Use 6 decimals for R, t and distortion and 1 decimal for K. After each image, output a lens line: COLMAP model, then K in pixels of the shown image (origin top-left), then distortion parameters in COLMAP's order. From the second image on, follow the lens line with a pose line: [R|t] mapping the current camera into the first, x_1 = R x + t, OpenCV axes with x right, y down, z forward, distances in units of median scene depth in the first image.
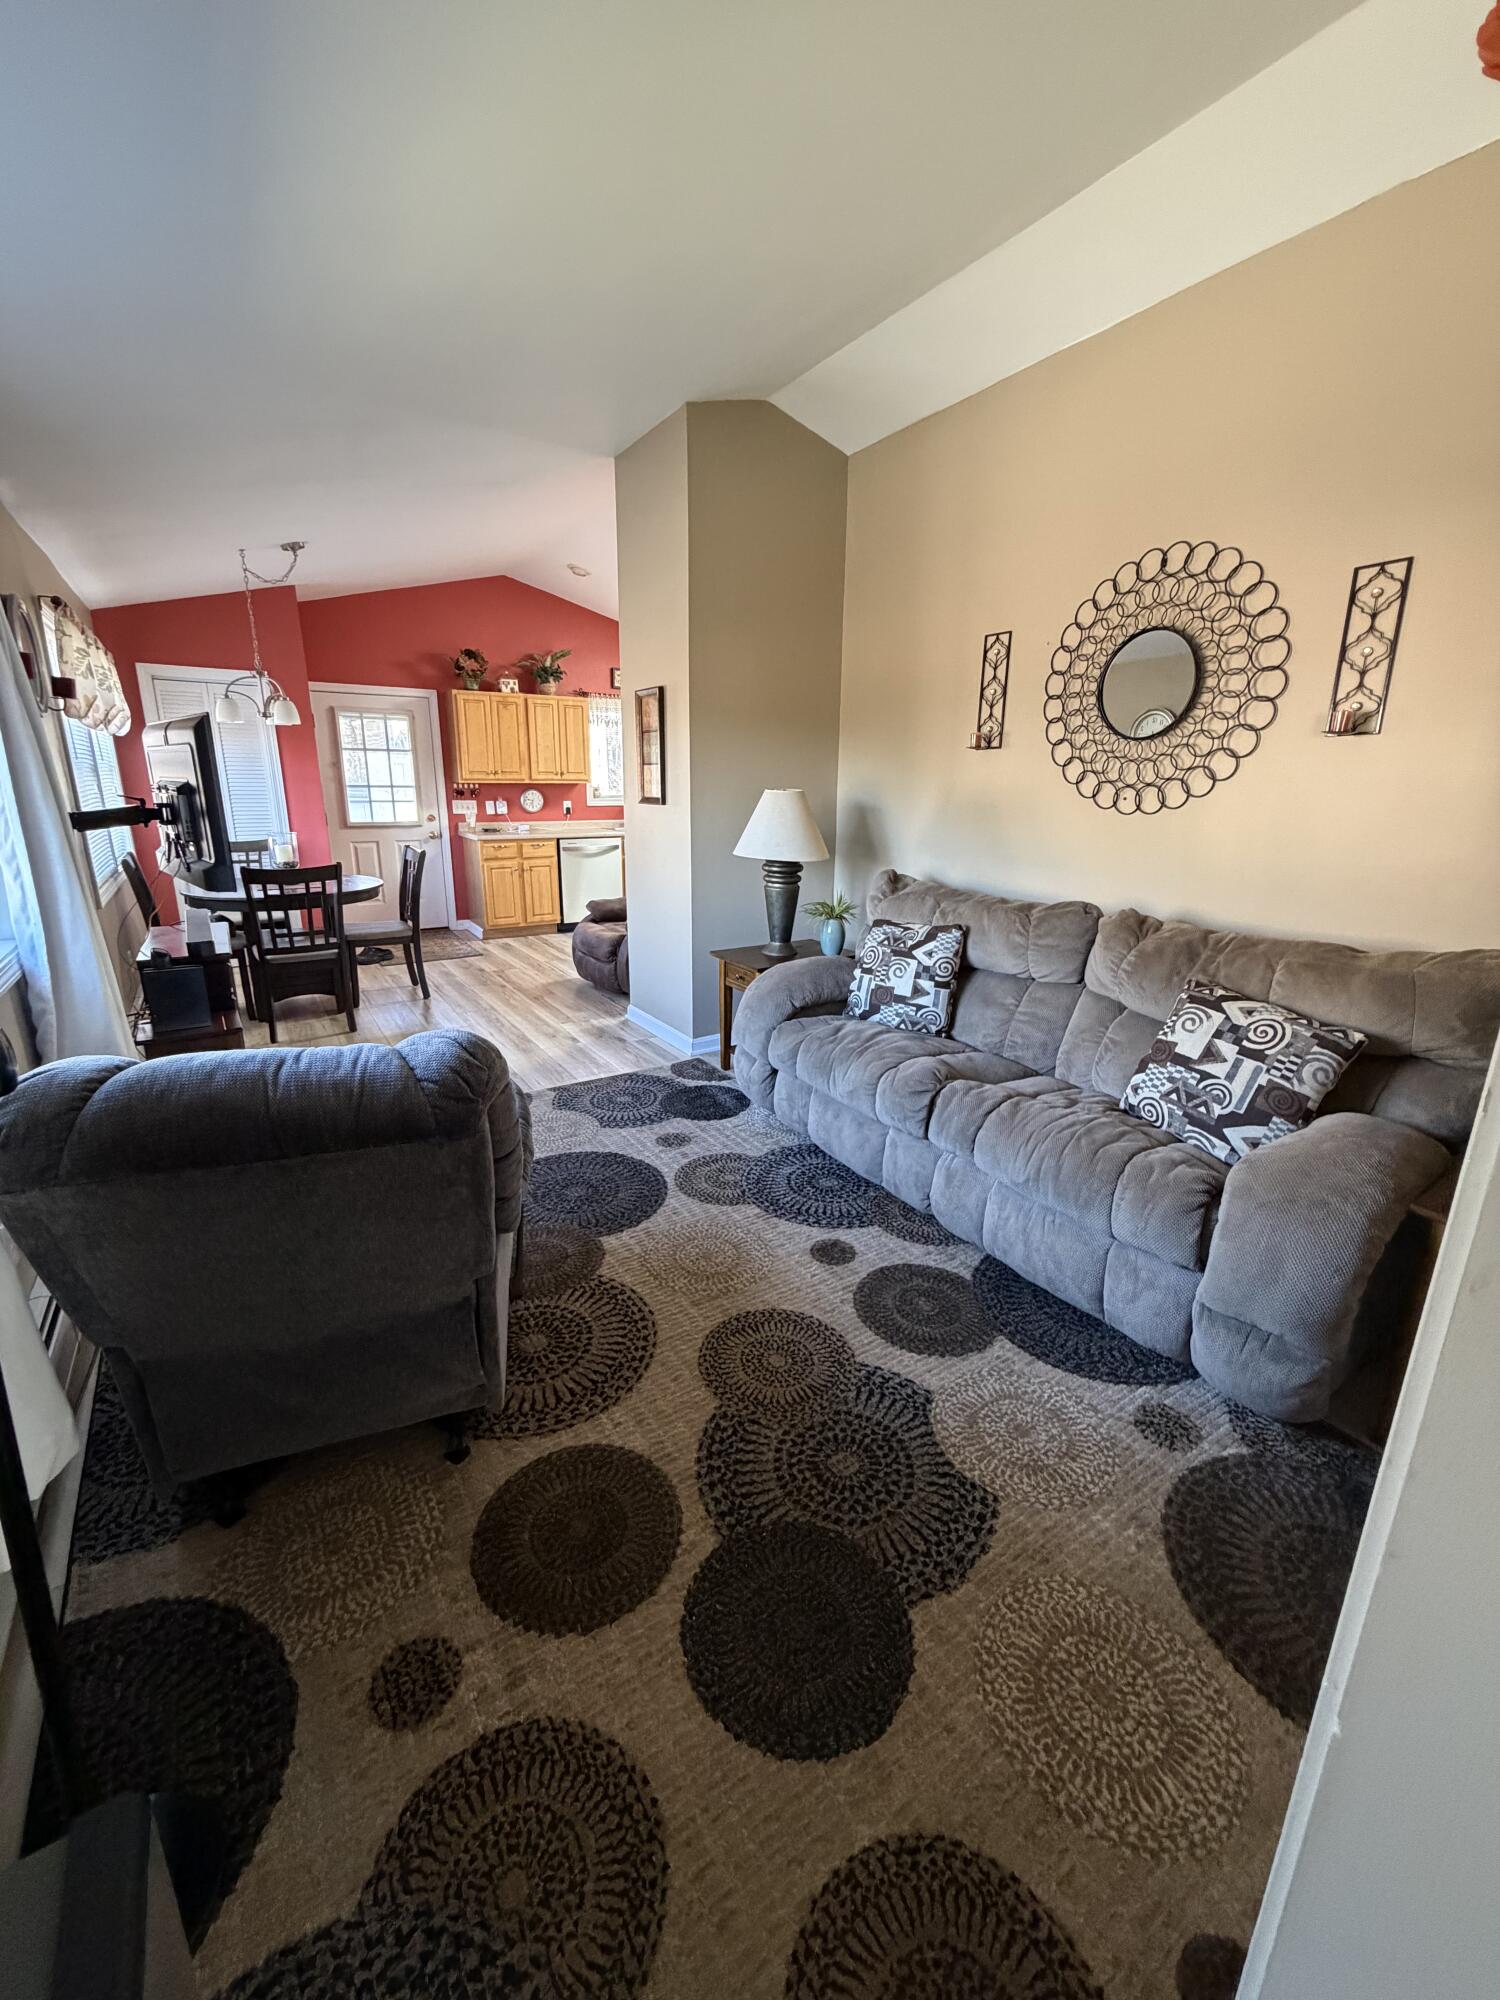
lens RADIAL K [[797.9, 0, 752.2], [0, 797.9, 997.5], [0, 0, 1]] dist [0.000284, -0.000112]
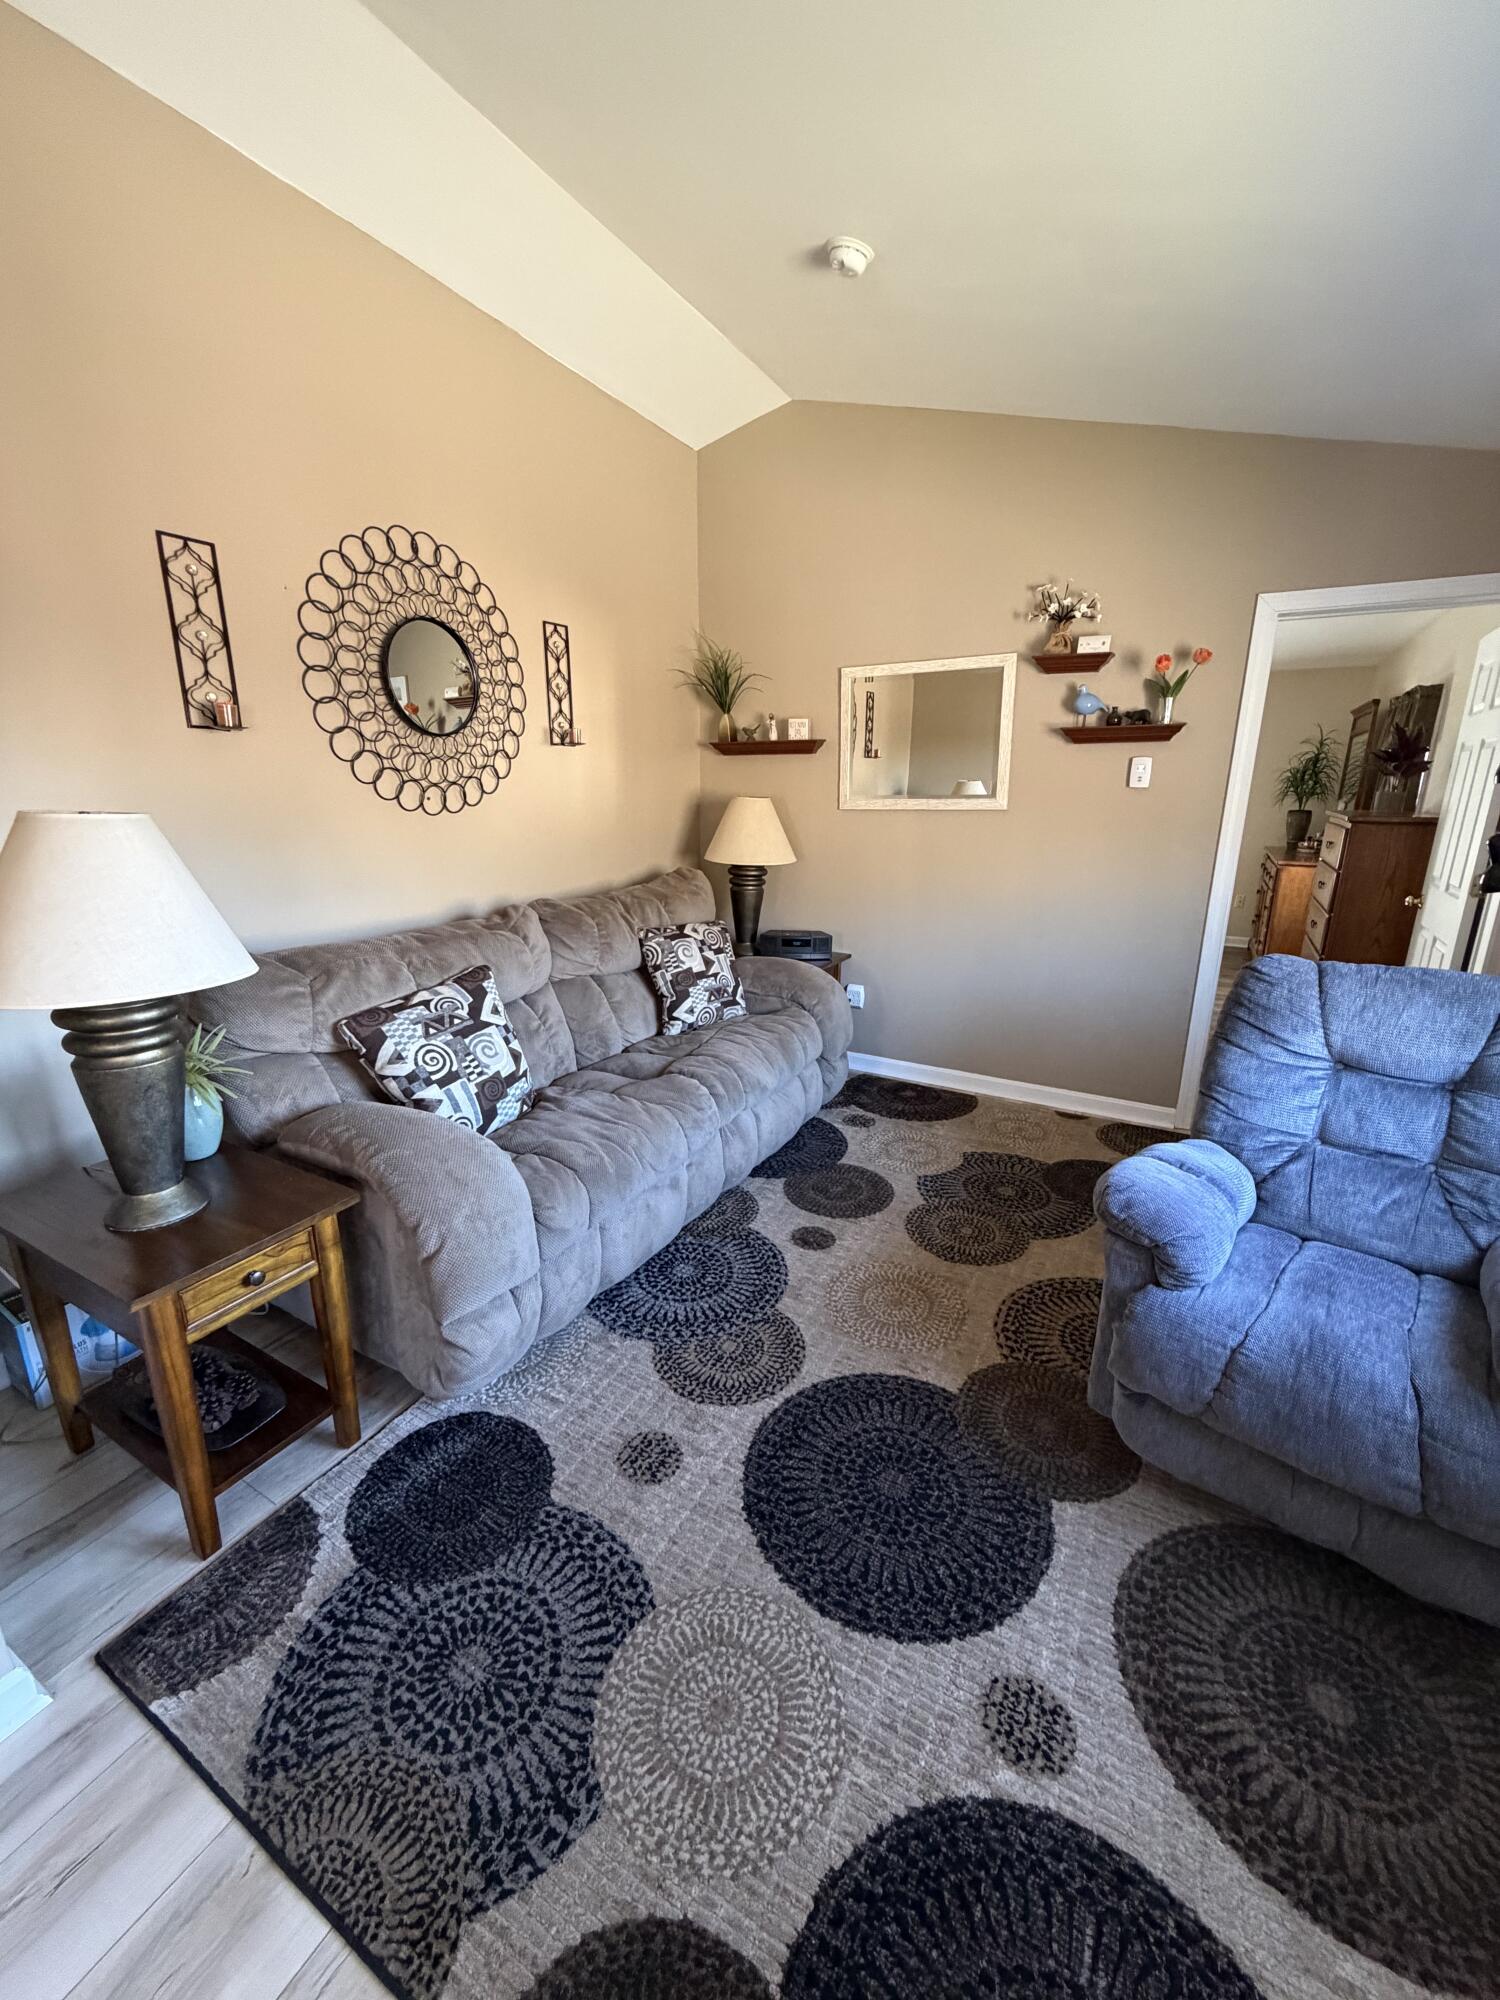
lens RADIAL K [[797.9, 0, 749.8], [0, 797.9, 996.7], [0, 0, 1]] dist [0.000284, -0.000112]
pose [[-0.465114, -0.244483, 0.850822, -0.593227], [0.226336, 0.896322, 0.381287, -0.334789], [-0.855828, 0.369913, -0.361556, 1.182213]]
